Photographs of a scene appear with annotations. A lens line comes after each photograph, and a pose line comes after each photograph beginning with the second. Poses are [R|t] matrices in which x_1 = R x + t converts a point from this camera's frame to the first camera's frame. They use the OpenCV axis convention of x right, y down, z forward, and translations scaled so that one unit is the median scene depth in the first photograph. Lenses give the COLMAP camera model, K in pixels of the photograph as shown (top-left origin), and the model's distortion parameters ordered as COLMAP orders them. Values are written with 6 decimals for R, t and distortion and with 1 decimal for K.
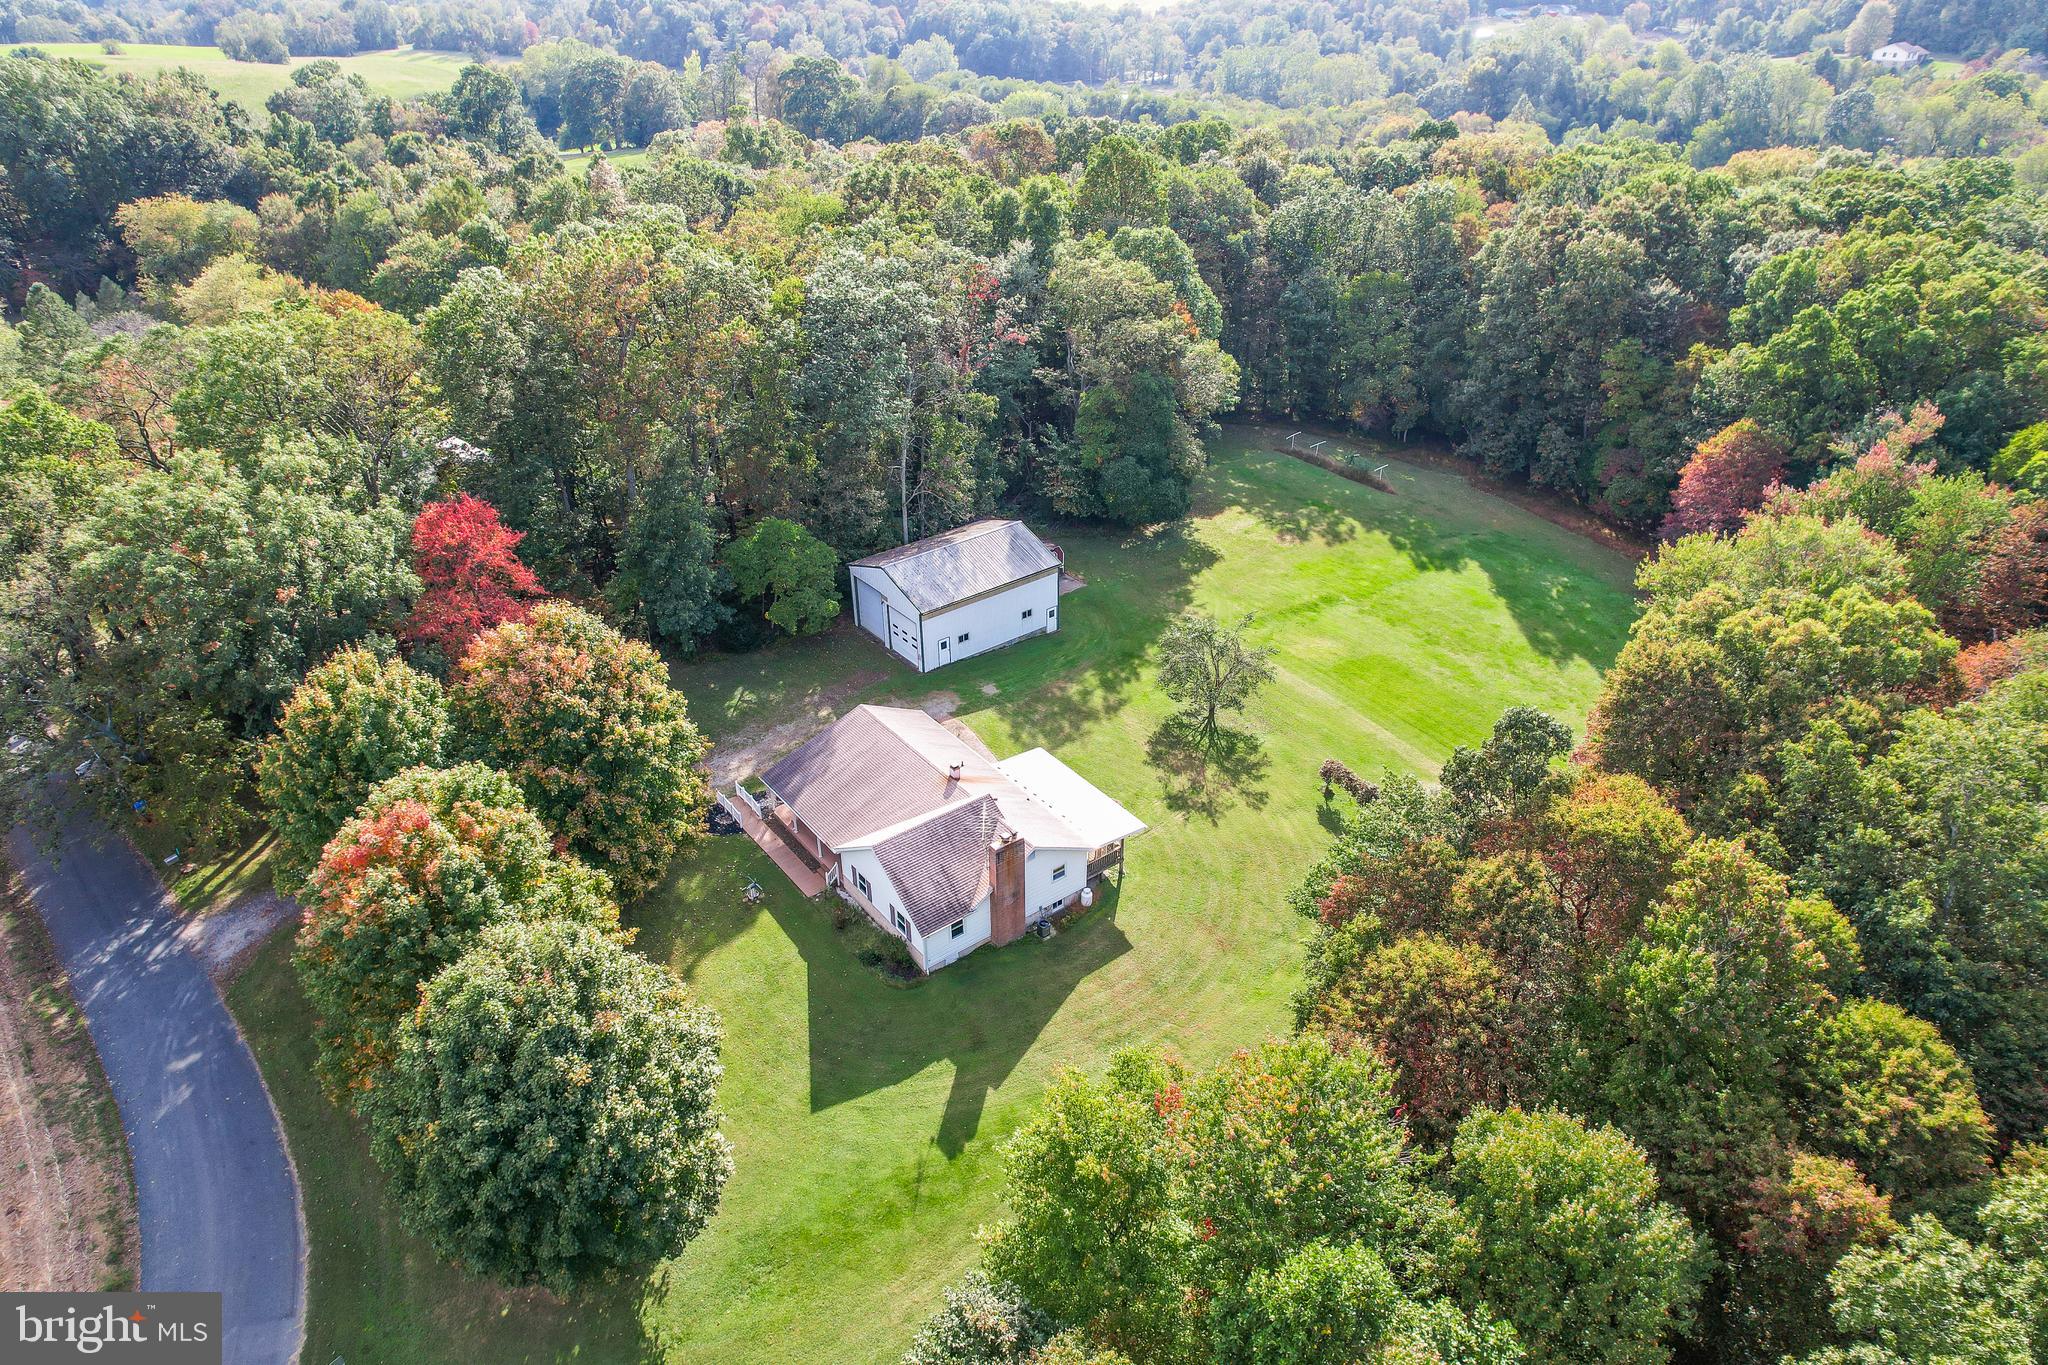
lens RADIAL K [[1309.9, 0, 1034.8], [0, 1309.9, 688.9], [0, 0, 1]] dist [-0.082160, 0.076165]
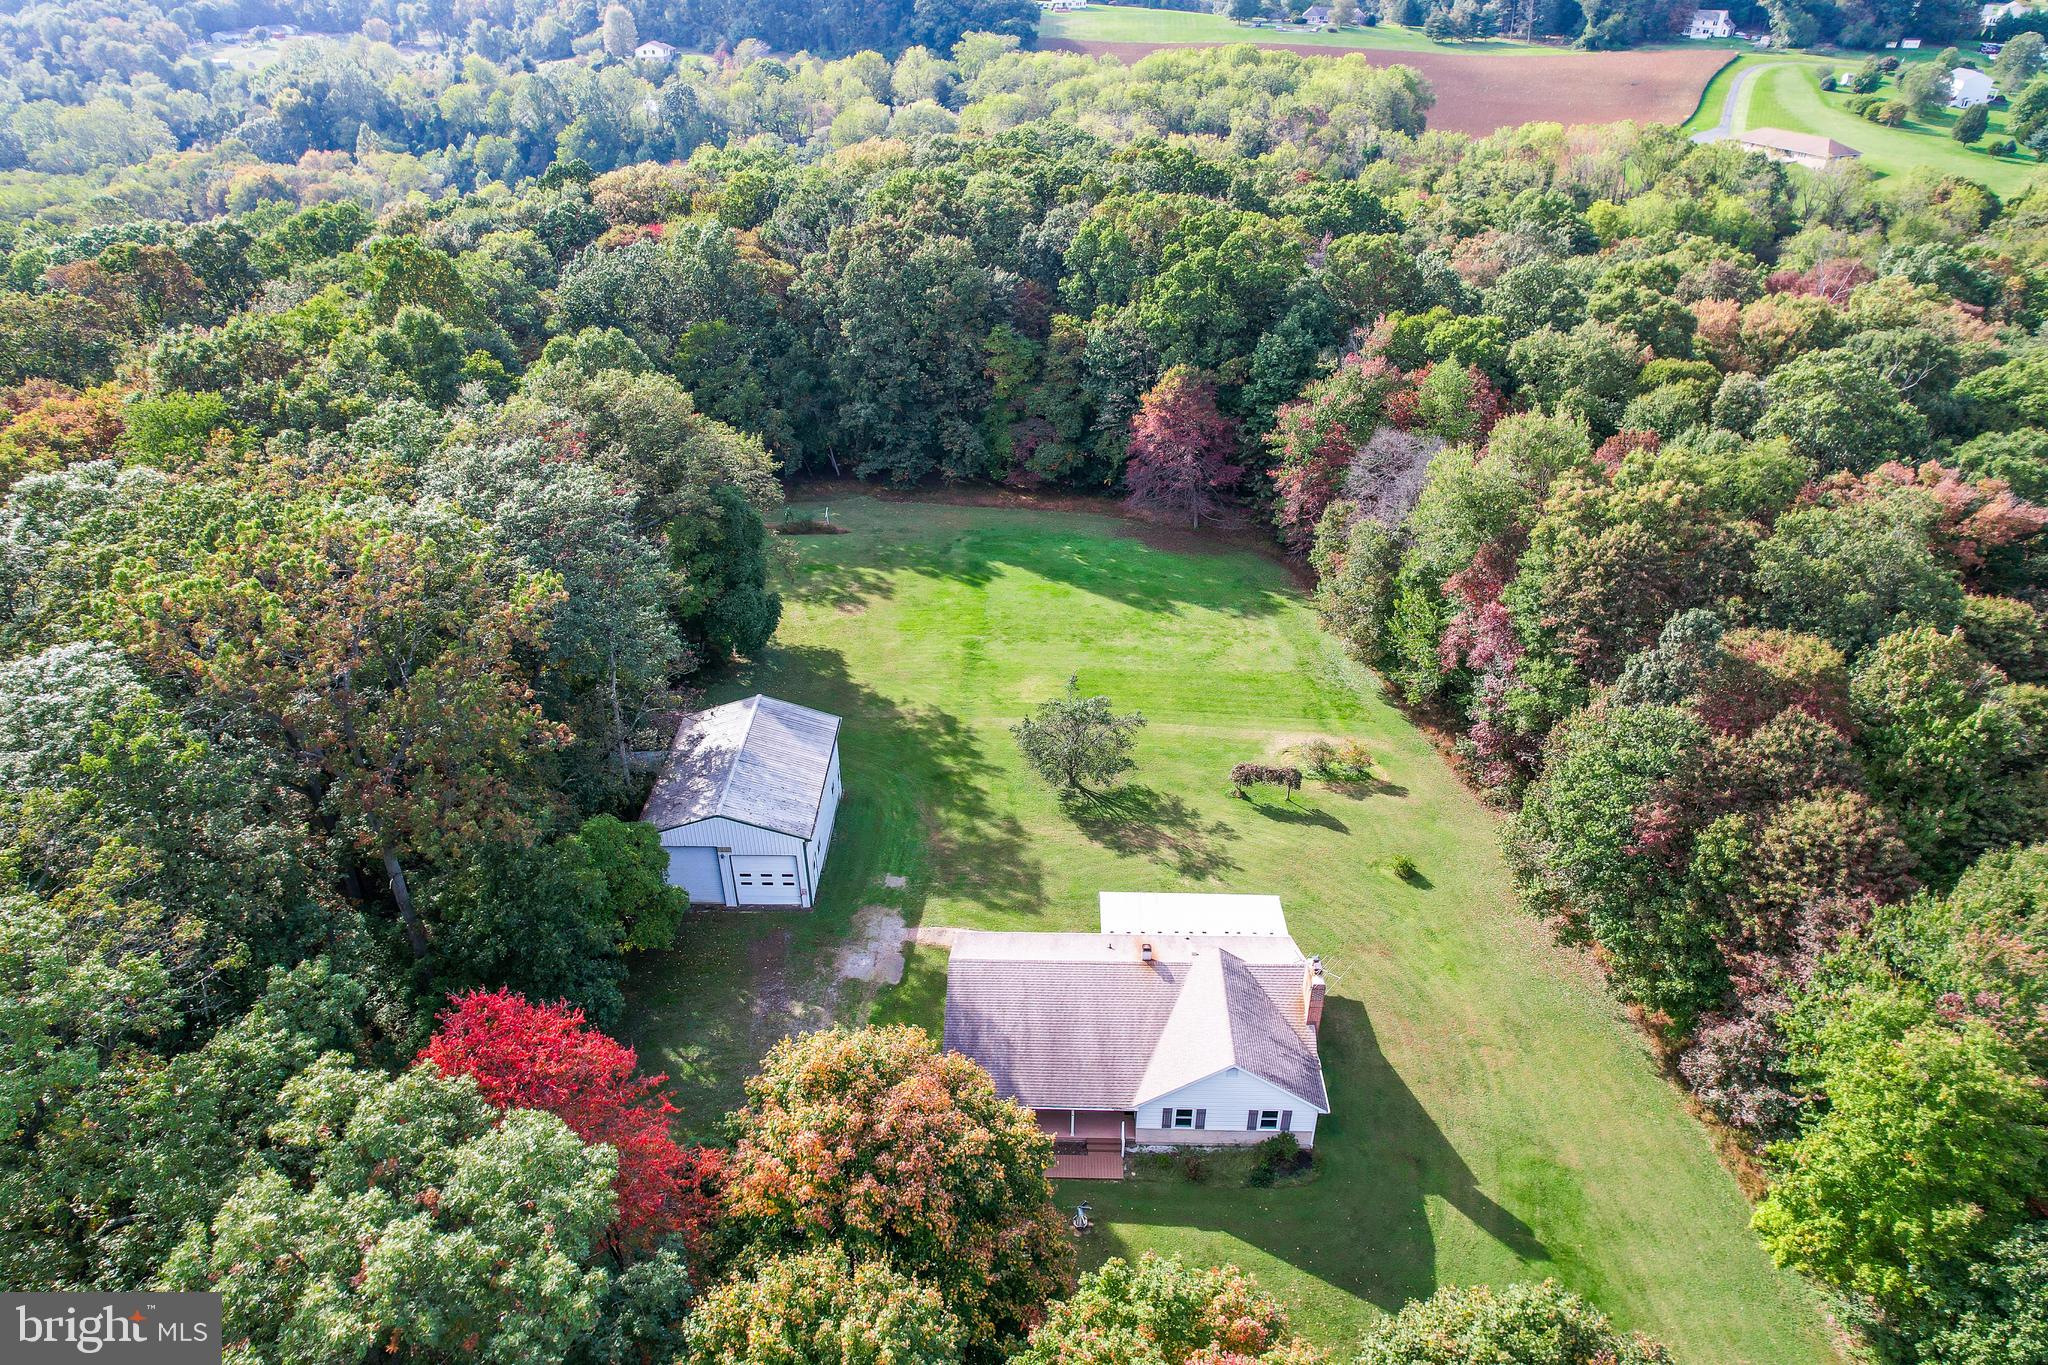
lens RADIAL K [[1272.8, 0, 1040.8], [0, 1272.8, 720.4], [0, 0, 1]] dist [-0.085489, 0.084228]
pose [[0.628182, -0.423104, 0.652970, -0.471747], [0.405792, 0.894204, 0.189030, -0.211845], [-0.663868, 0.146225, 0.733415, 0.315114]]
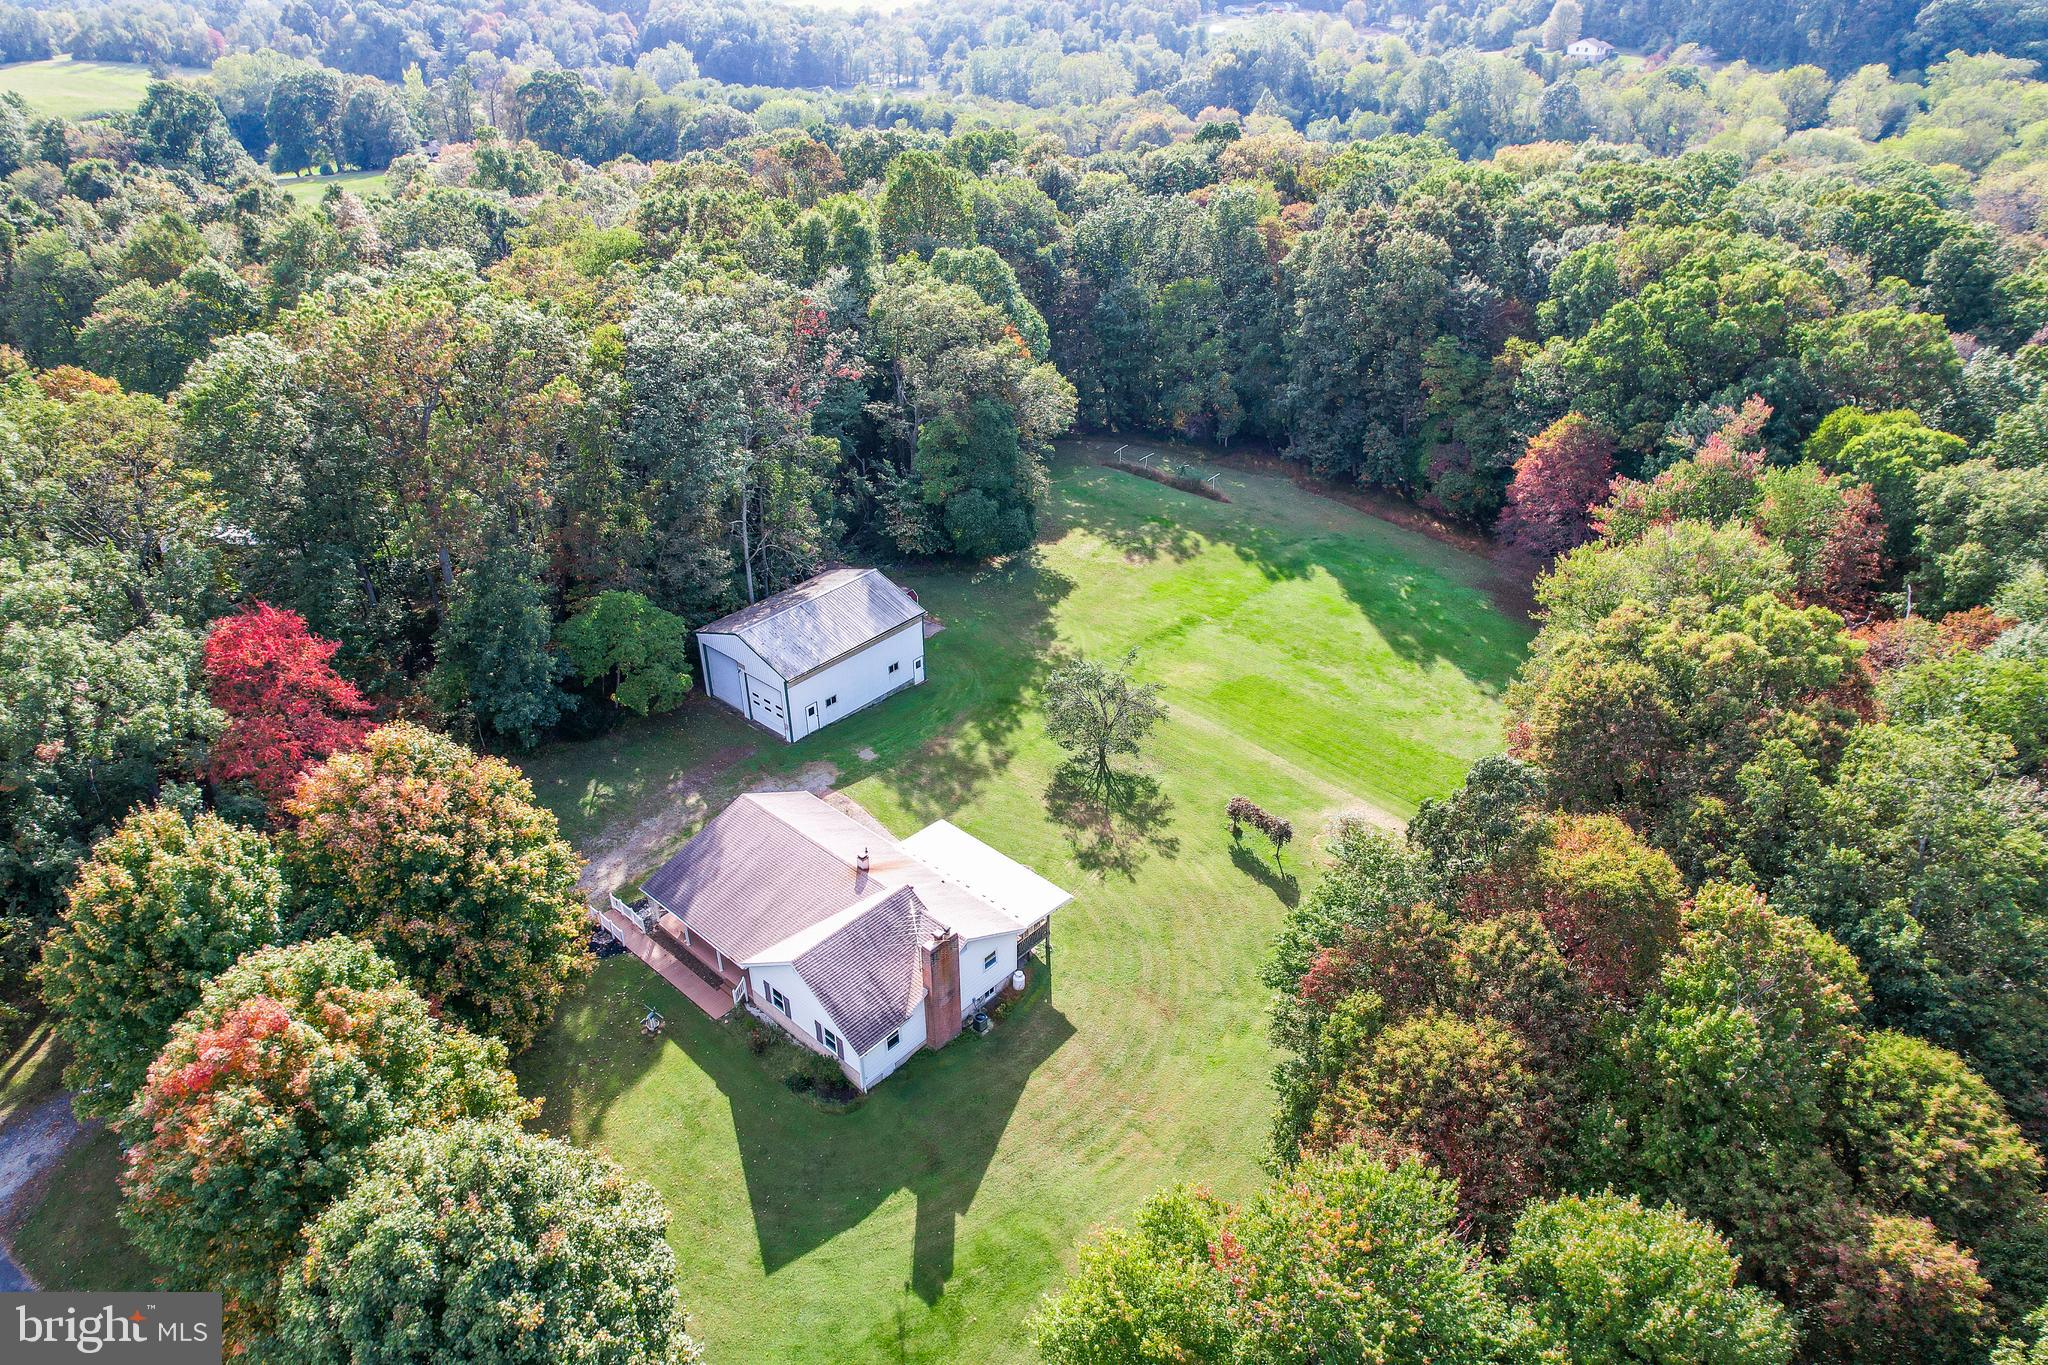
lens RADIAL K [[1309.9, 0, 1034.8], [0, 1309.9, 688.9], [0, 0, 1]] dist [-0.082160, 0.076165]
pose [[0.982785, -0.092435, 0.159970, -0.061665], [0.092452, 0.995690, 0.007353, -0.042326], [-0.159960, 0.007563, 0.987095, 0.057881]]
